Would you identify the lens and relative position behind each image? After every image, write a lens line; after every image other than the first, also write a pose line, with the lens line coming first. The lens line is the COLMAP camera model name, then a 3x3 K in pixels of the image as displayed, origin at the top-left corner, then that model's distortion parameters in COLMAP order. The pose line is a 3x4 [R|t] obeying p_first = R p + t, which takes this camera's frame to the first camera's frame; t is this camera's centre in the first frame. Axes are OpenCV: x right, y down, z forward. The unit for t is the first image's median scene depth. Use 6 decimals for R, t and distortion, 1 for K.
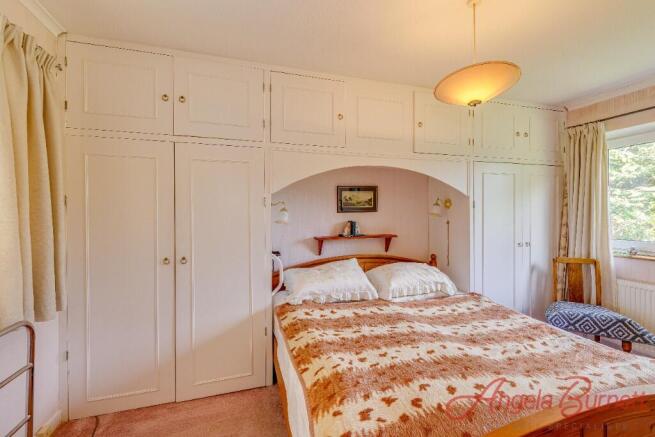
lens RADIAL K [[282.4, 0, 329.7], [0, 282.4, 214.4], [0, 0, 1]] dist [0.008199, -0.004503]
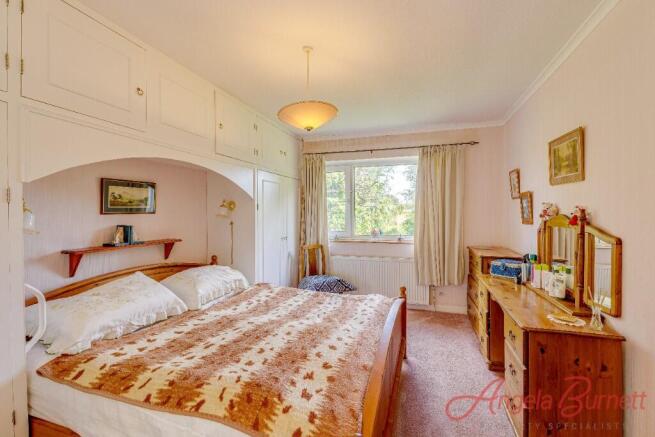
lens RADIAL K [[282.4, 0, 330.0], [0, 282.4, 215.9], [0, 0, 1]] dist [0.008199, -0.004503]
pose [[0.568211, -0.008335, 0.822840, -0.317568], [0.008425, 0.999955, 0.004311, -0.000372], [-0.822839, 0.004482, 0.568256, 0.124762]]
